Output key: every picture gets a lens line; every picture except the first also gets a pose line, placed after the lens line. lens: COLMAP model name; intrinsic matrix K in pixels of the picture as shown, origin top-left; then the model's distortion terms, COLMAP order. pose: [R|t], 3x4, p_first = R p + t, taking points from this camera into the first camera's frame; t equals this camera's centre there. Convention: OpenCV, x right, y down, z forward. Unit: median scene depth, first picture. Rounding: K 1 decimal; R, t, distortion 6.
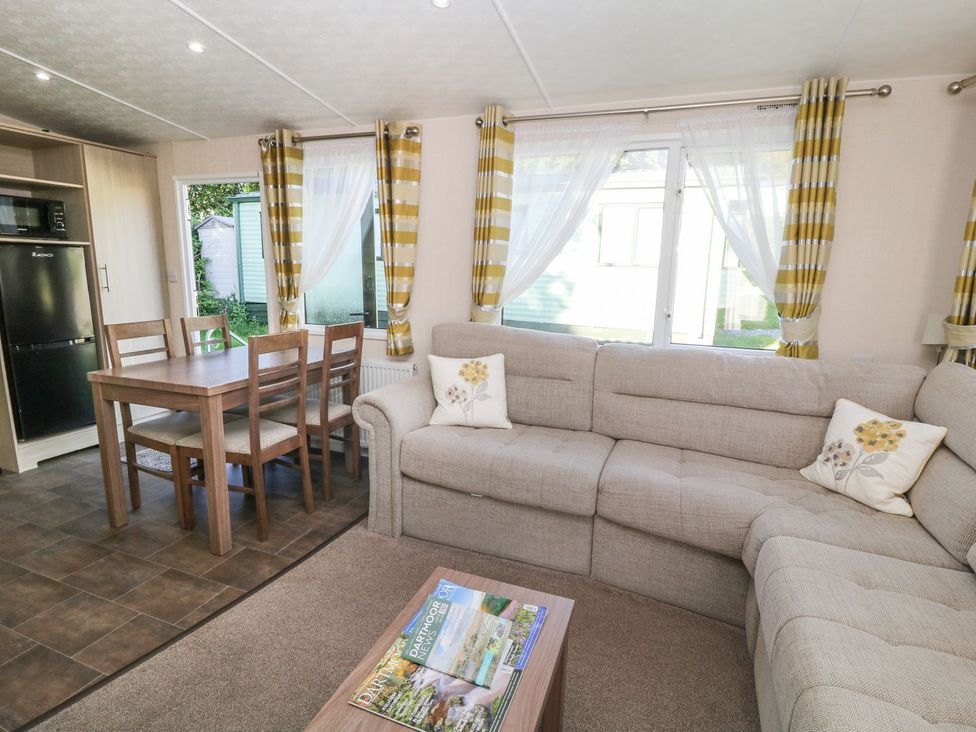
lens RADIAL K [[524.2, 0, 485.1], [0, 524.2, 364.9], [0, 0, 1]] dist [-0.006125, -0.001722]
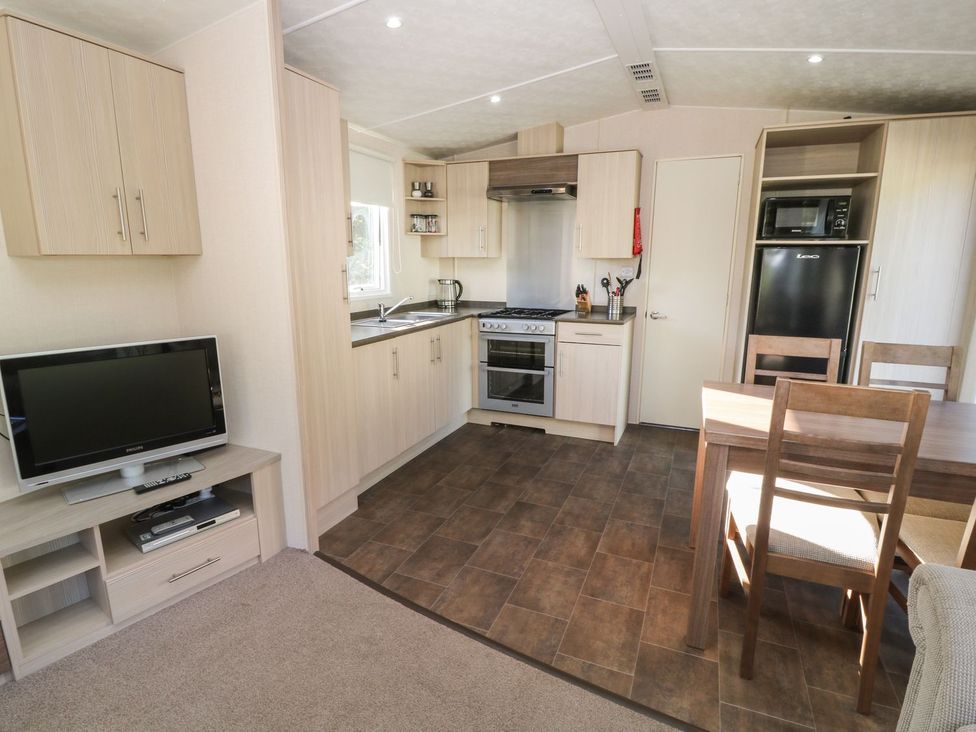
lens RADIAL K [[524.2, 0, 486.8], [0, 524.2, 362.1], [0, 0, 1]] dist [-0.006125, -0.001722]
pose [[-0.033869, 0.182957, -0.982537, 0.187523], [-0.197509, 0.962488, 0.186032, -0.121533], [0.979716, 0.200360, 0.003537, 0.640608]]
